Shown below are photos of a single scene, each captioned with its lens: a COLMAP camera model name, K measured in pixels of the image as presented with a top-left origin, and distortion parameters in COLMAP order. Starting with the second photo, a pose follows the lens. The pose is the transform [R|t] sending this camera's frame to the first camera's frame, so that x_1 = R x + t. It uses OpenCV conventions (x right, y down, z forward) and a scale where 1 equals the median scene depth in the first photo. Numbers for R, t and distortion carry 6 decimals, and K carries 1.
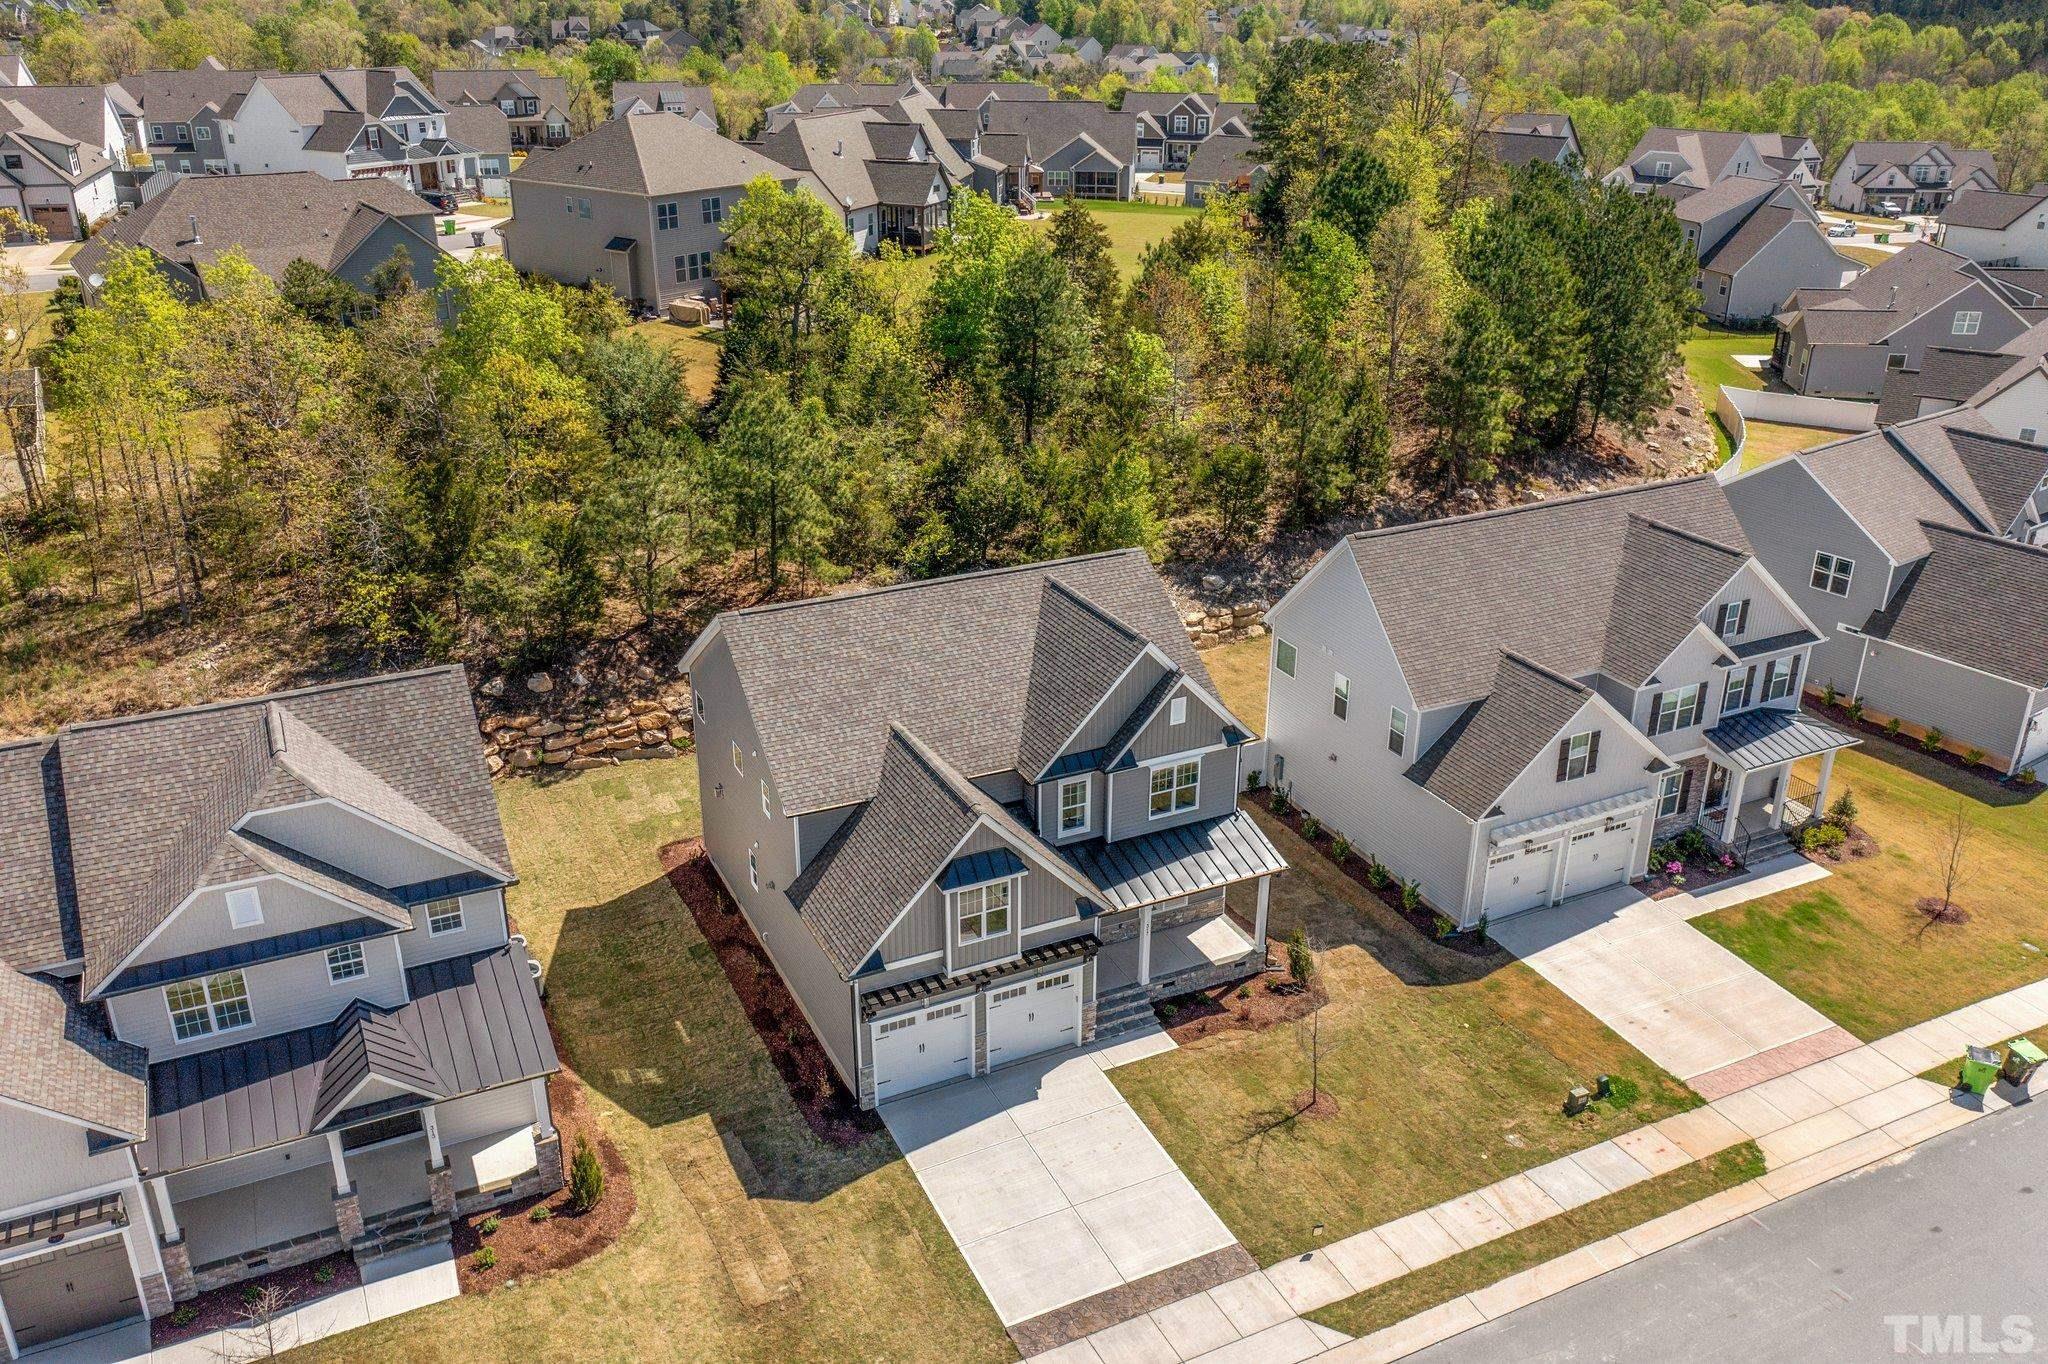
lens RADIAL K [[1619.3, 0, 1024.0], [0, 1619.3, 682.0], [0, 0, 1]] dist [0.003896, 0.007555]
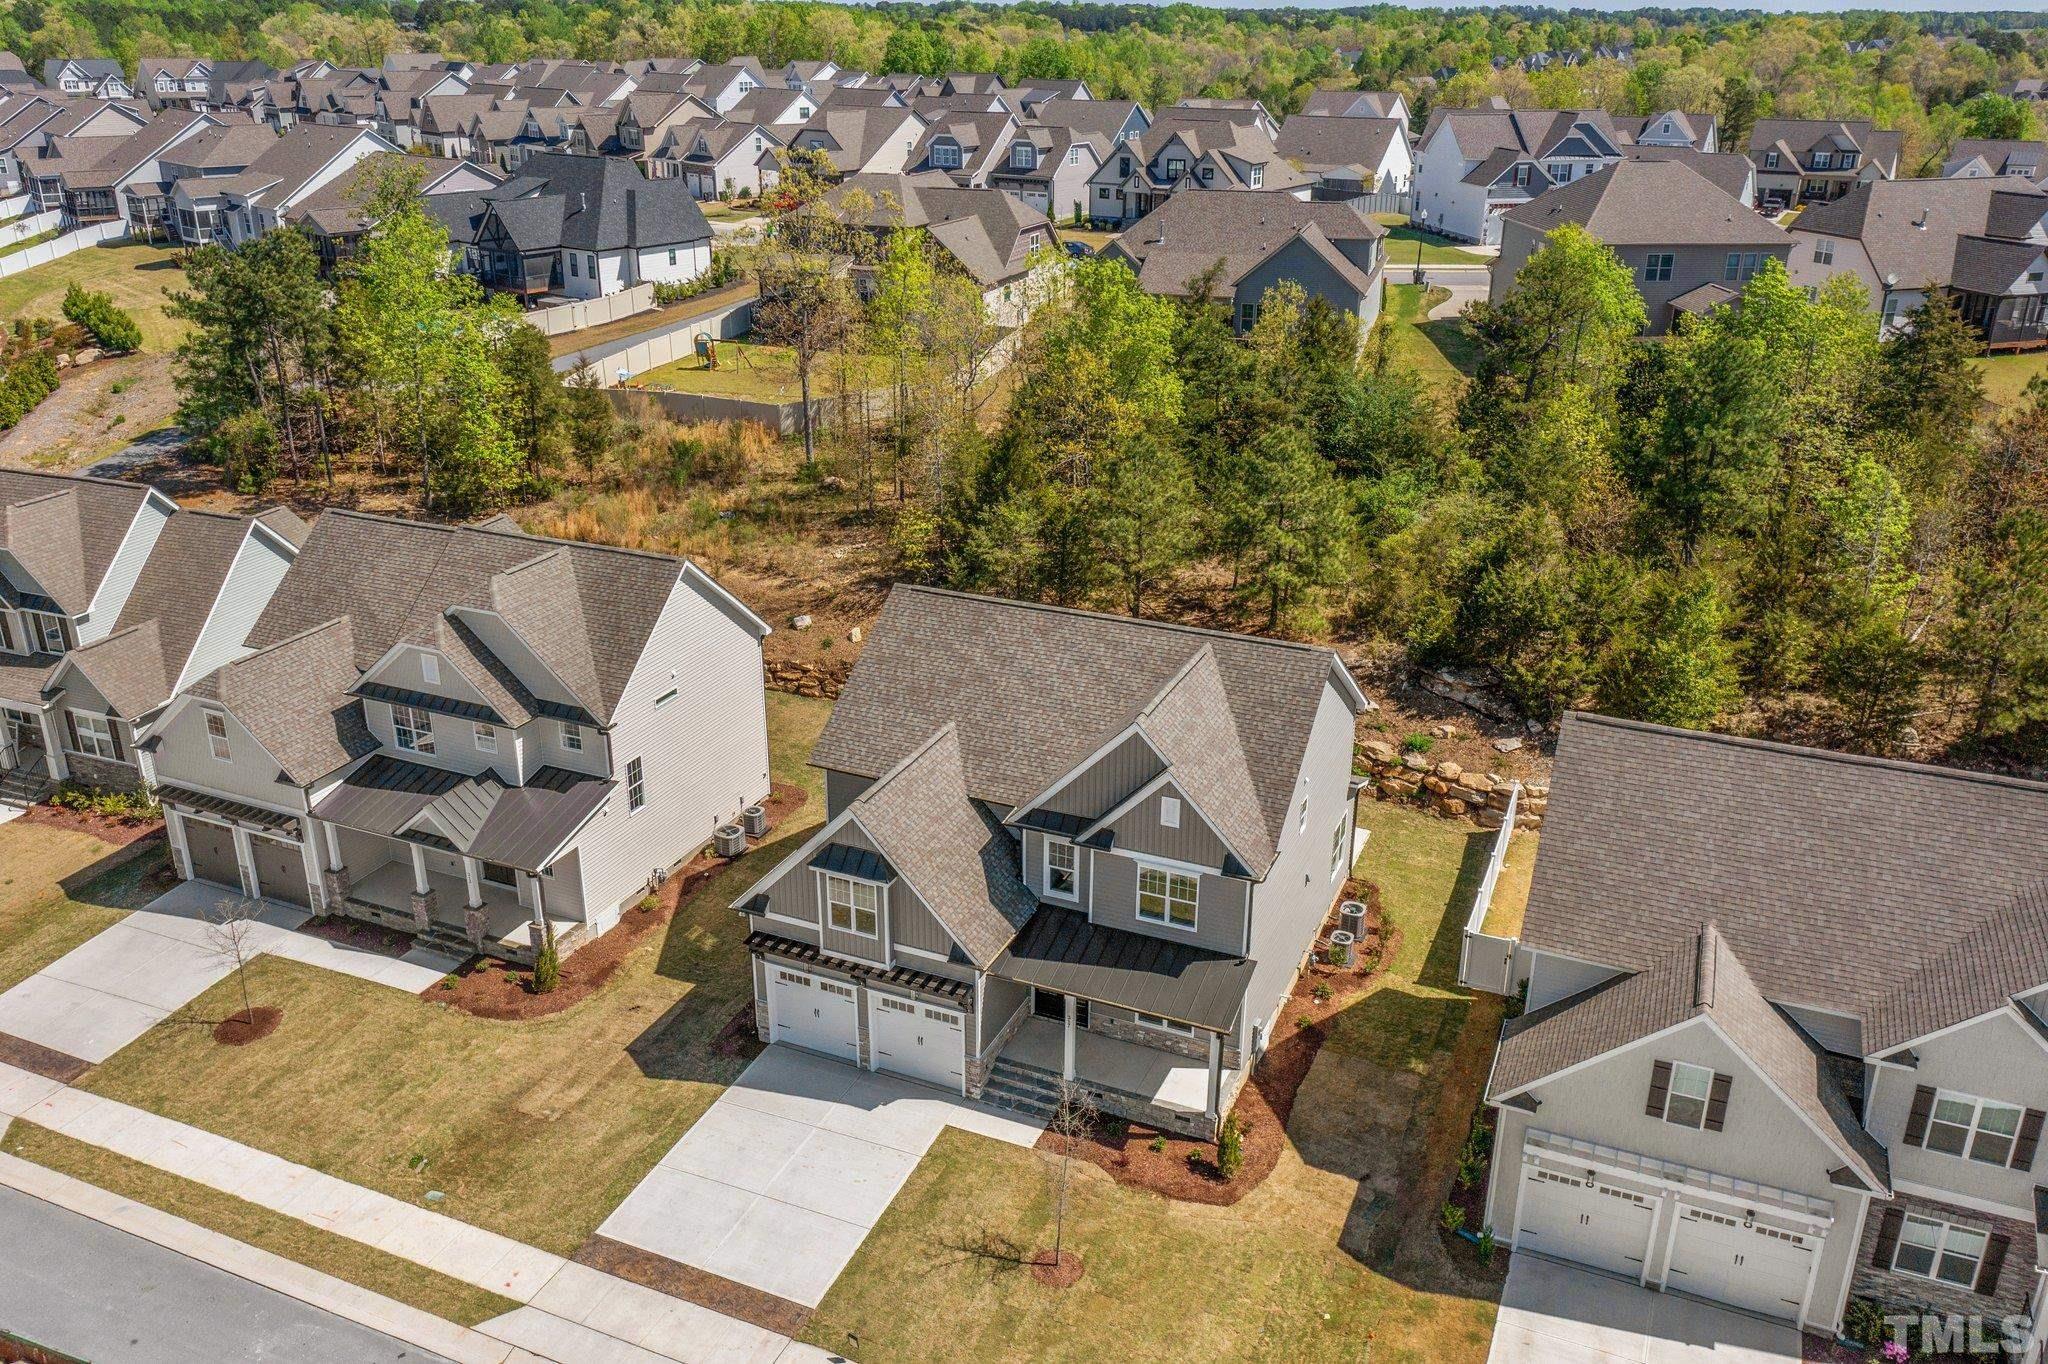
lens RADIAL K [[1619.3, 0, 1024.0], [0, 1619.3, 682.0], [0, 0, 1]] dist [0.003896, 0.007555]
pose [[0.646759, 0.286881, -0.706684, 0.665608], [-0.305930, 0.946337, 0.104181, -0.120666], [0.698649, 0.148816, 0.699817, 0.308587]]
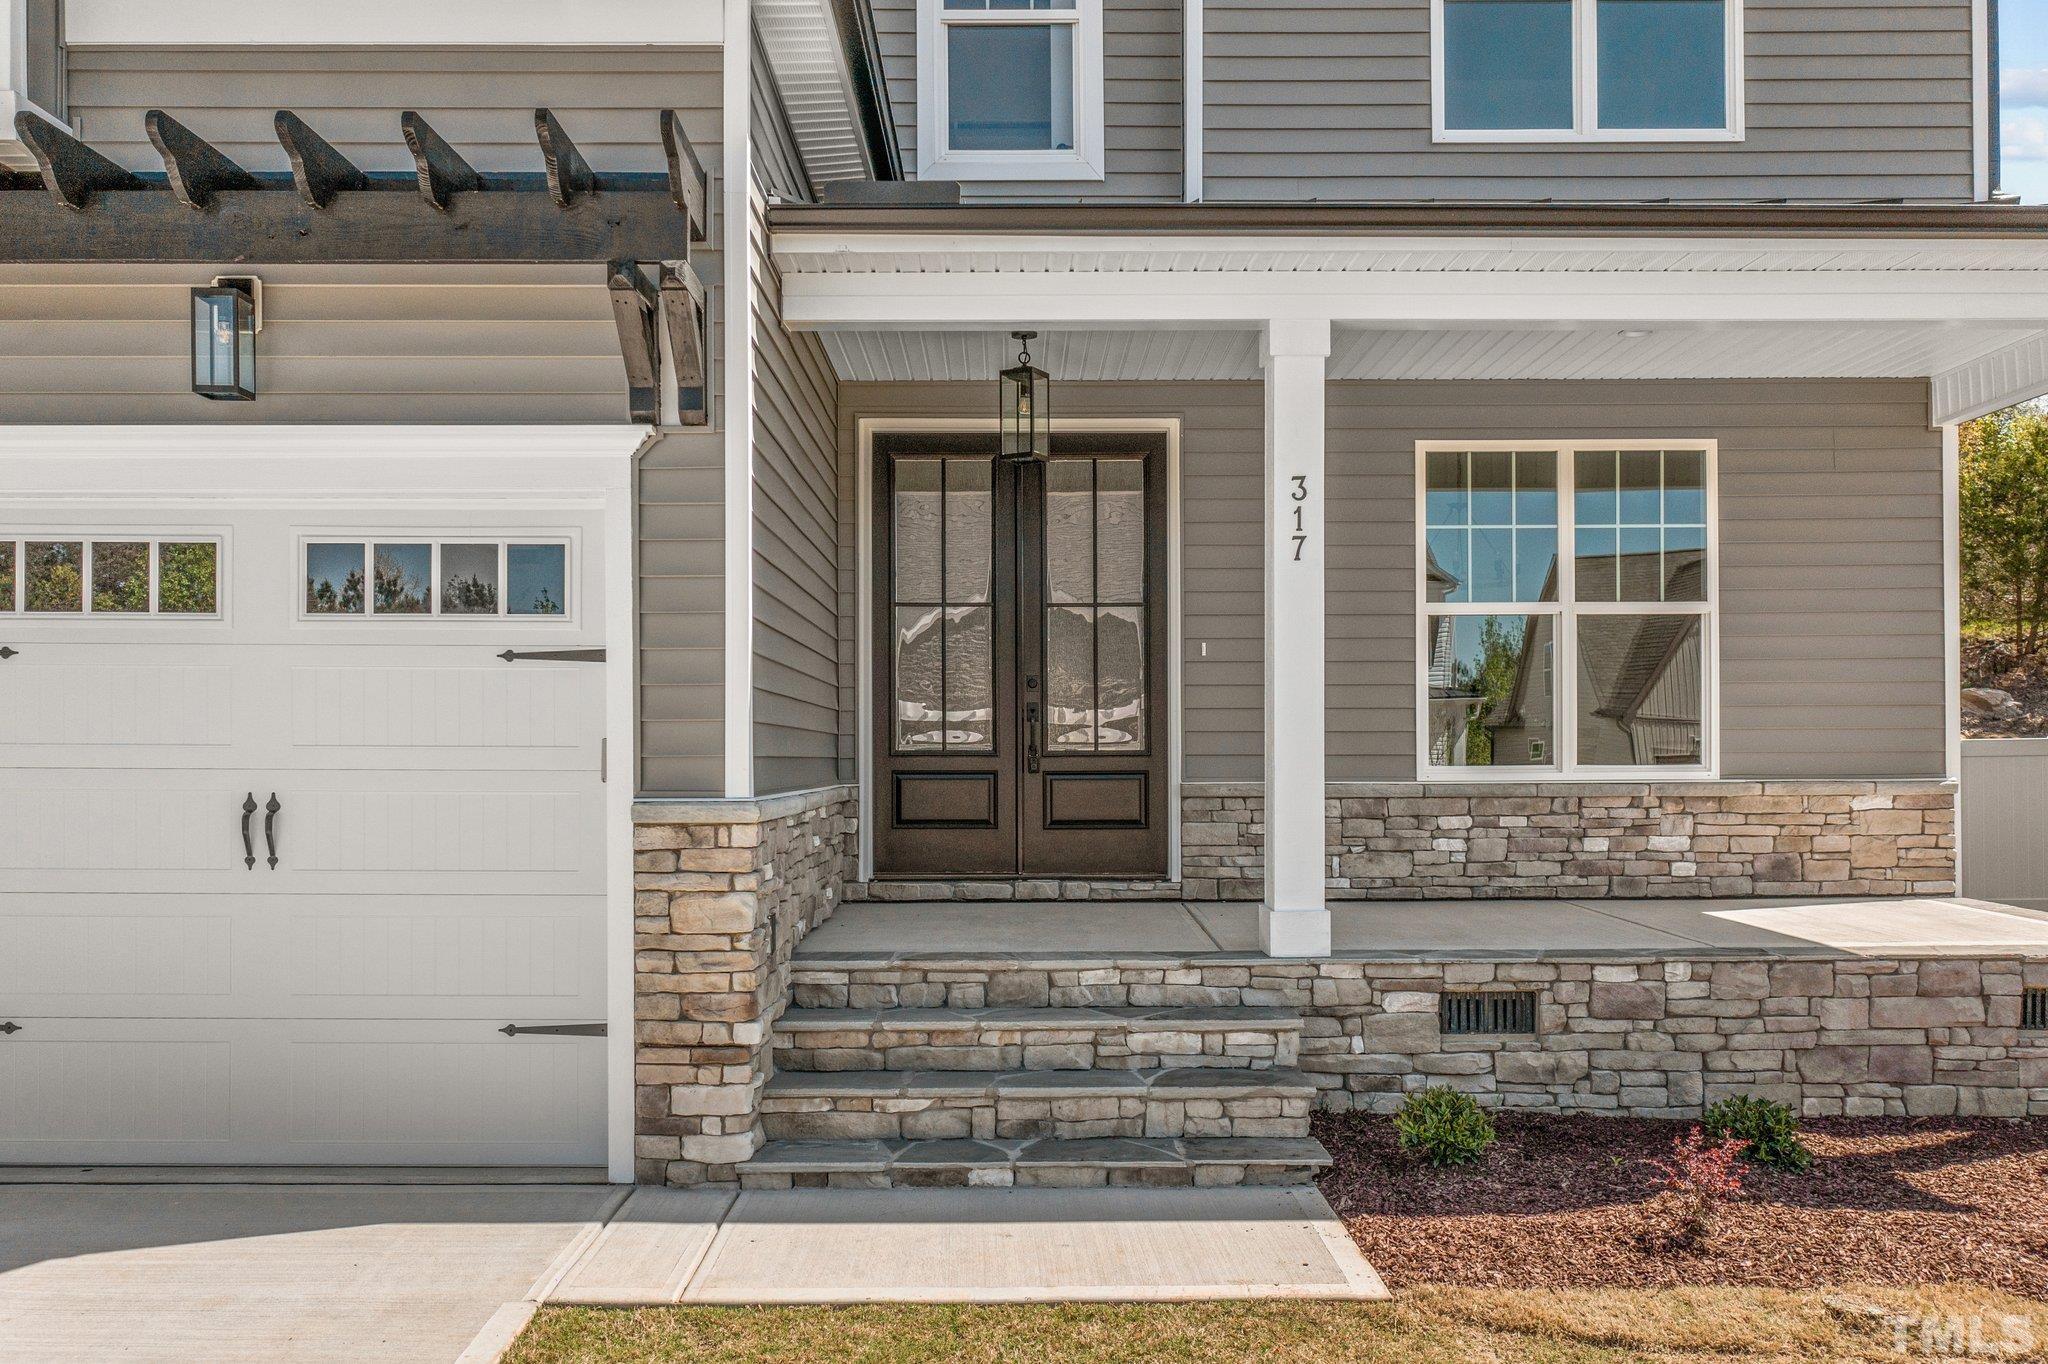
lens RADIAL K [[1657.4, 0, 1026.4], [0, 1657.4, 751.4], [0, 0, 1]] dist [-0.009788, 0.004126]
pose [[0.903134, -0.008217, -0.429281, 0.120036], [-0.164943, 0.916457, -0.364555, 0.234941], [0.396413, 0.400048, 0.826328, 0.883040]]
